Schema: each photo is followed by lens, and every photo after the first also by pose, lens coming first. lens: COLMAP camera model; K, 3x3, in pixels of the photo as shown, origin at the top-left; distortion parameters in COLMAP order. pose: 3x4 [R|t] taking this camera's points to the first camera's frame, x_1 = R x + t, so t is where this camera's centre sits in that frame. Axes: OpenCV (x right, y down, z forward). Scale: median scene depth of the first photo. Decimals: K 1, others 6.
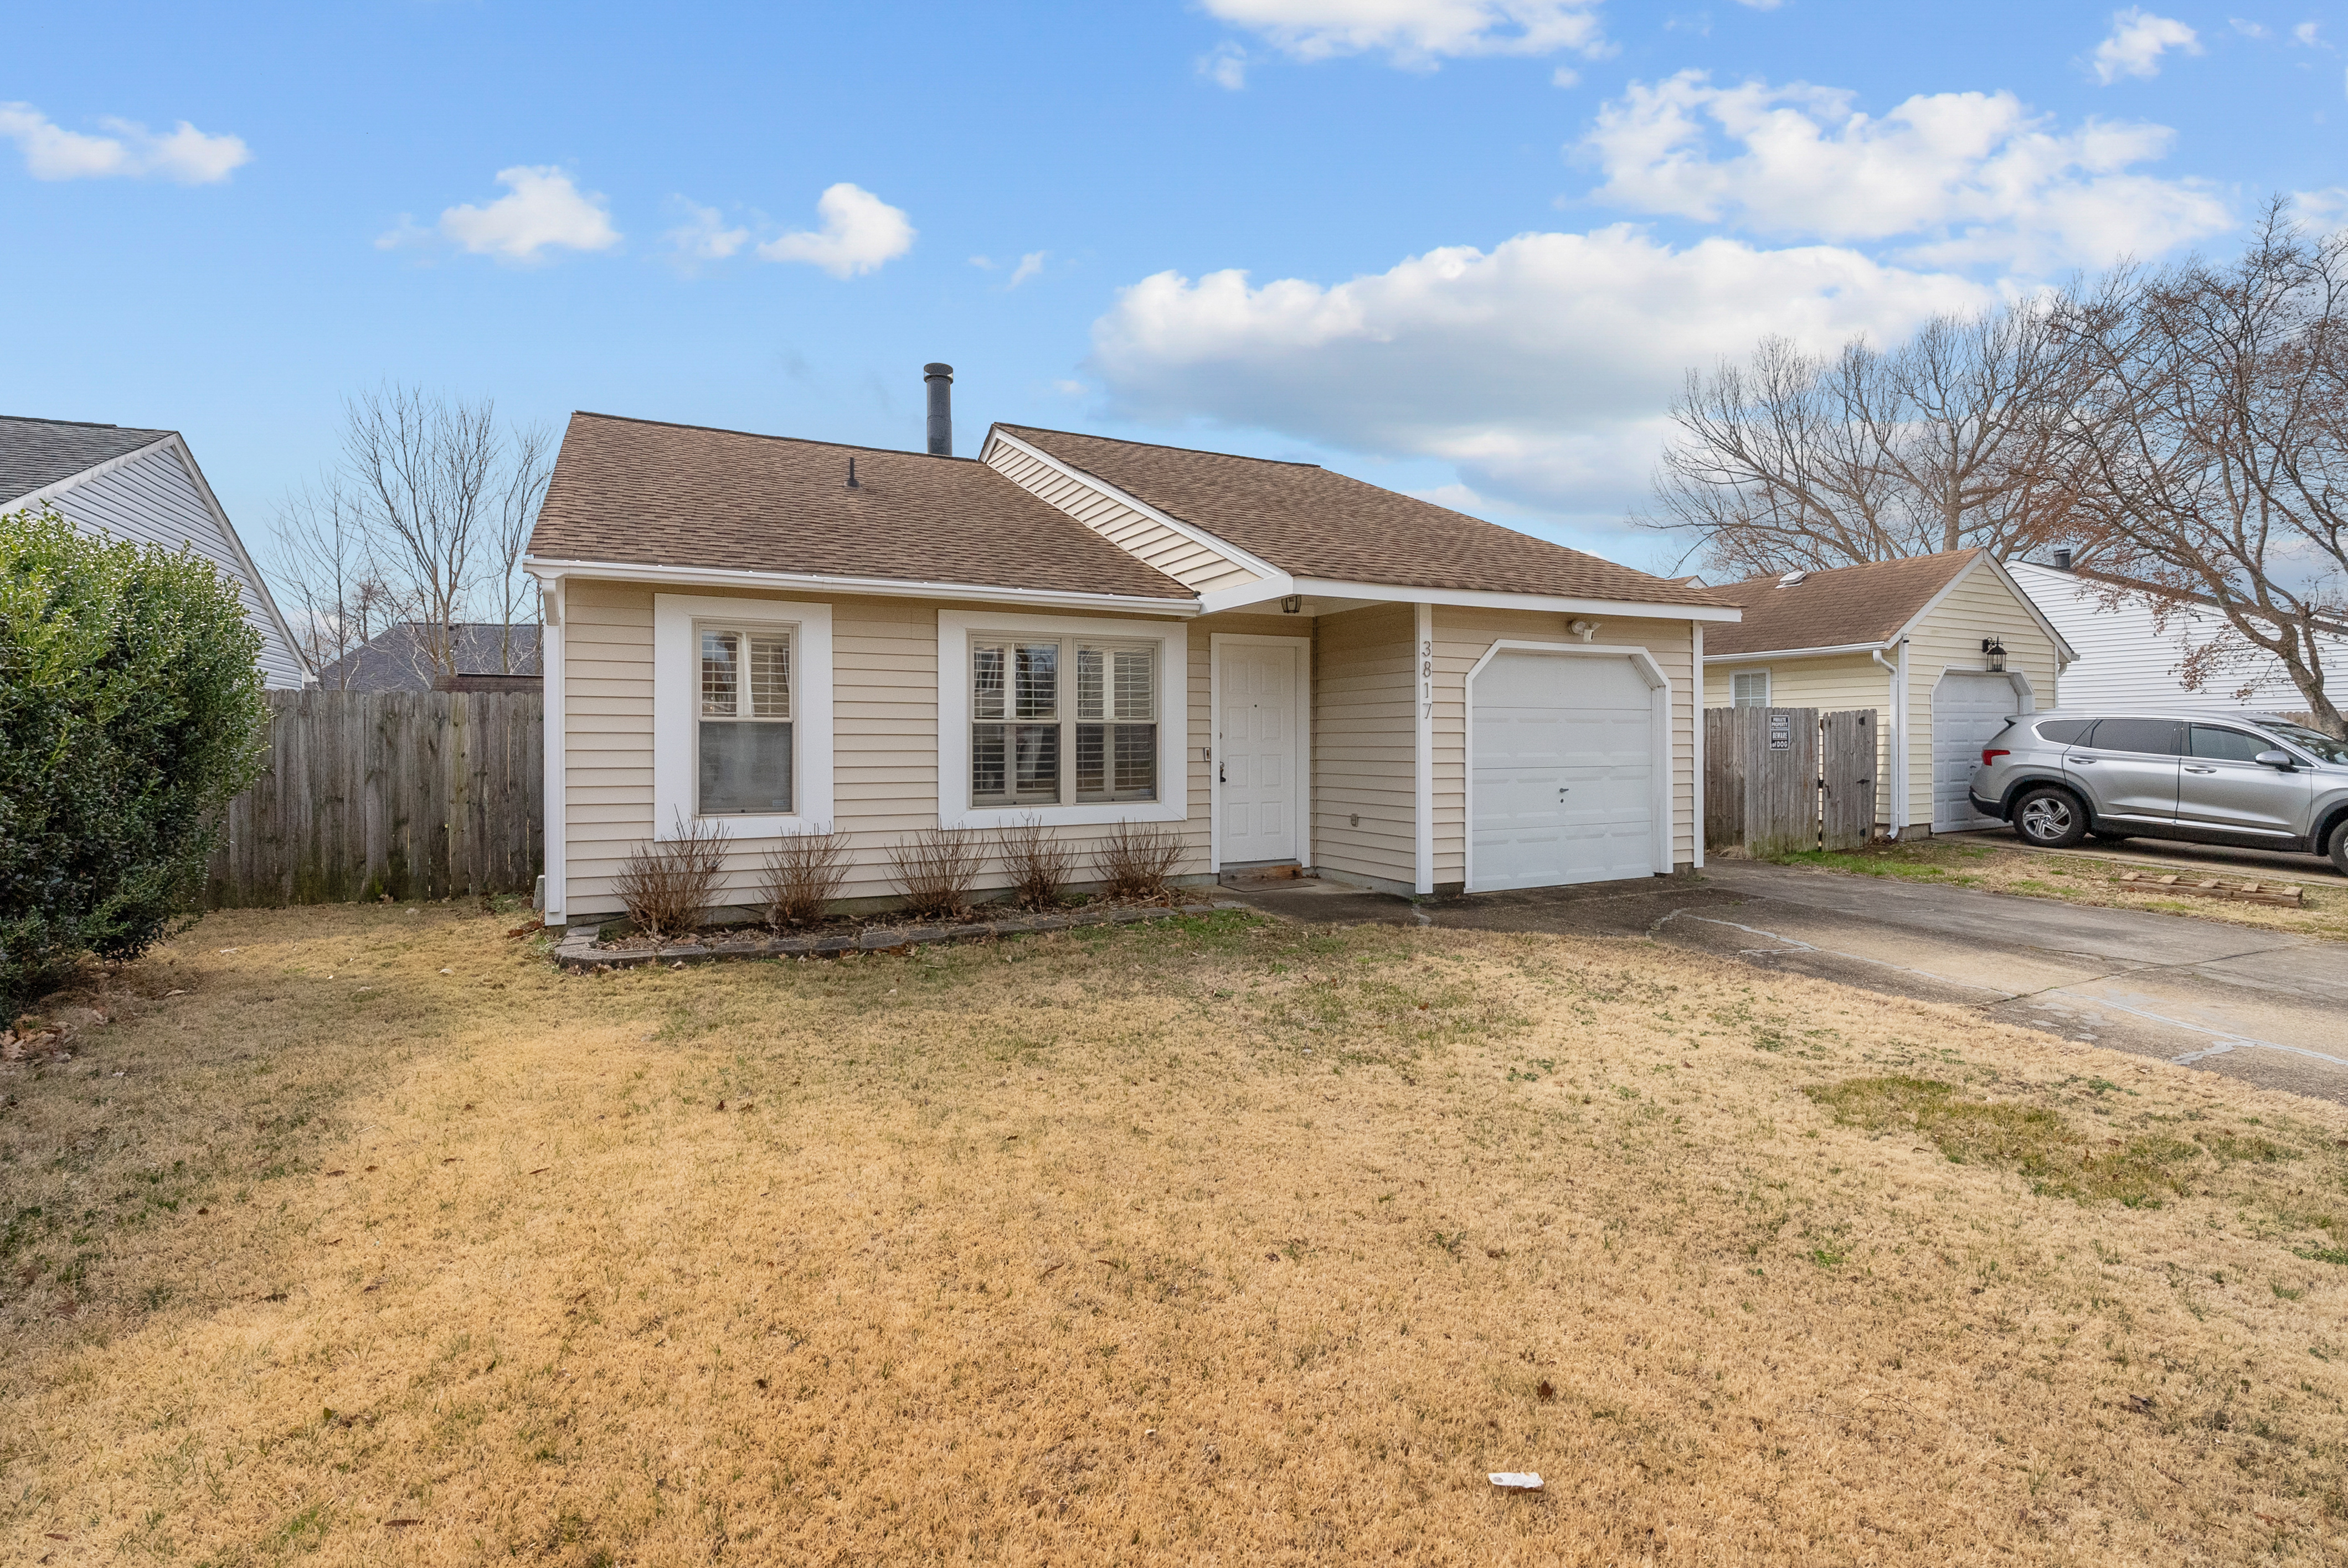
lens RADIAL K [[1059.2, 0, 1168.6], [0, 1059.2, 766.4], [0, 0, 1]] dist [-0.005720, 0.000415]
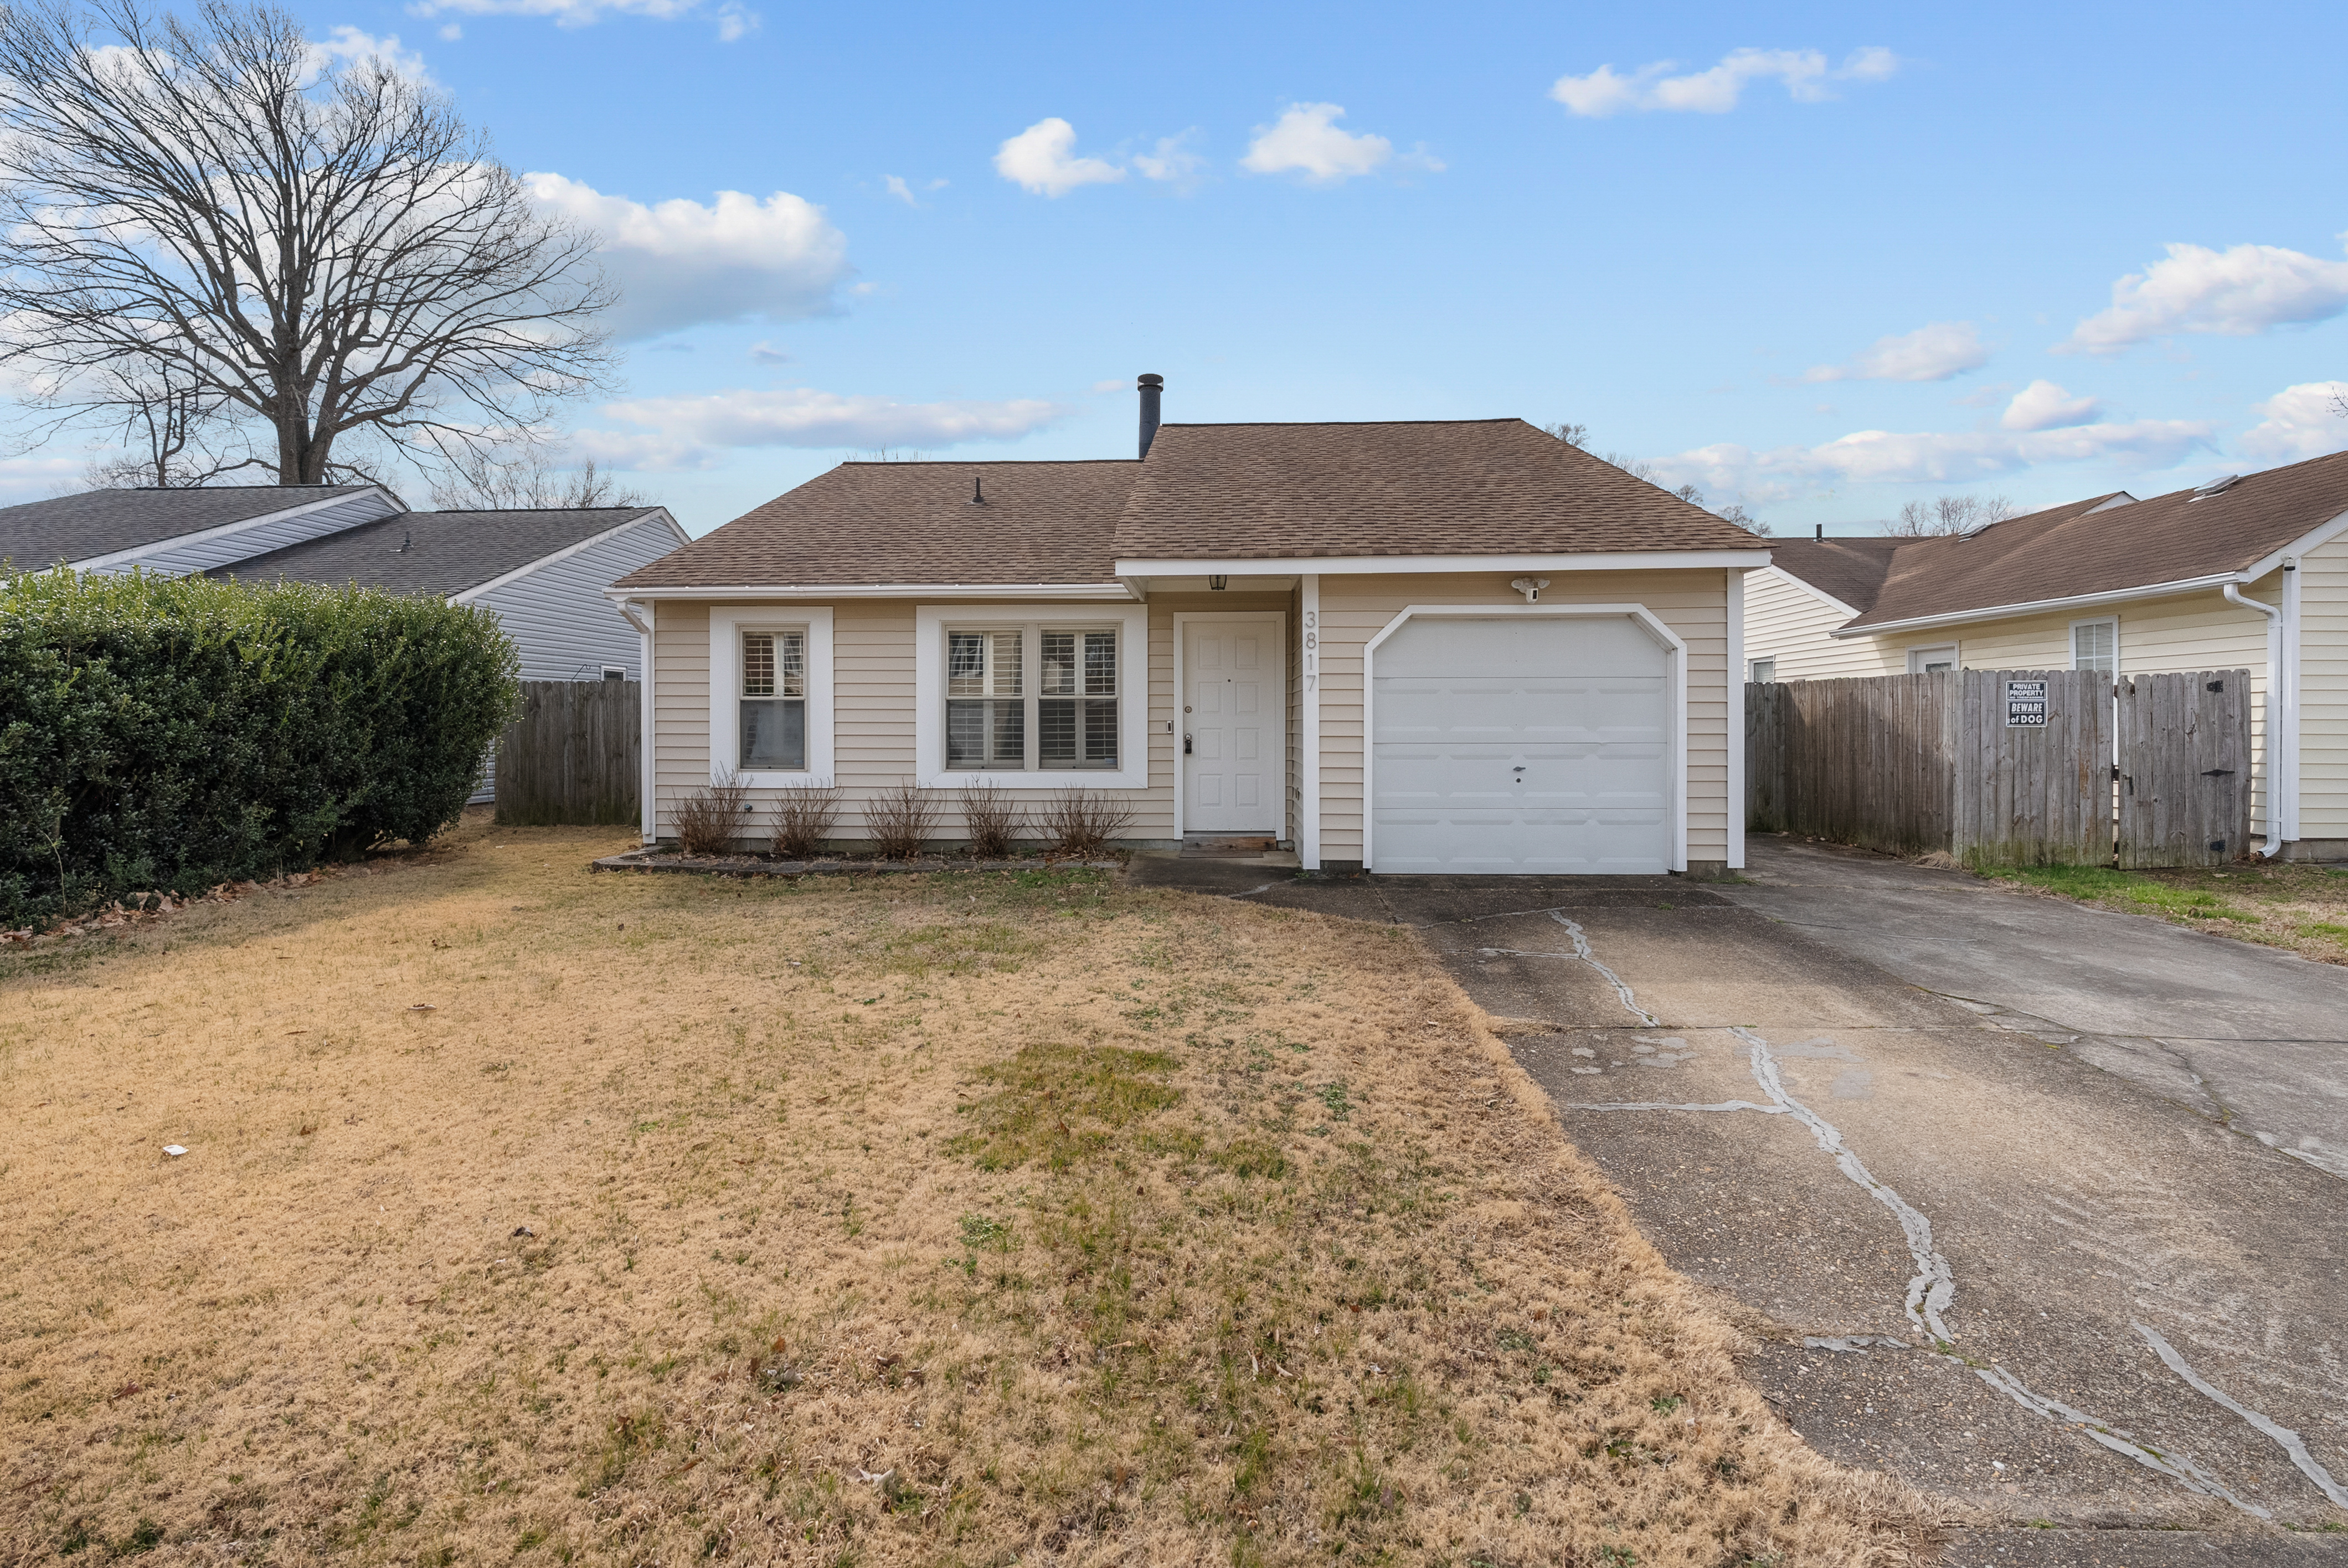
lens RADIAL K [[1059.2, 0, 1168.6], [0, 1059.2, 766.4], [0, 0, 1]] dist [-0.005720, 0.000415]
pose [[0.872509, 0.022878, -0.488062, 0.583815], [-0.012398, 0.999618, 0.024693, 0.001788], [0.488441, -0.015494, 0.872460, 0.075395]]
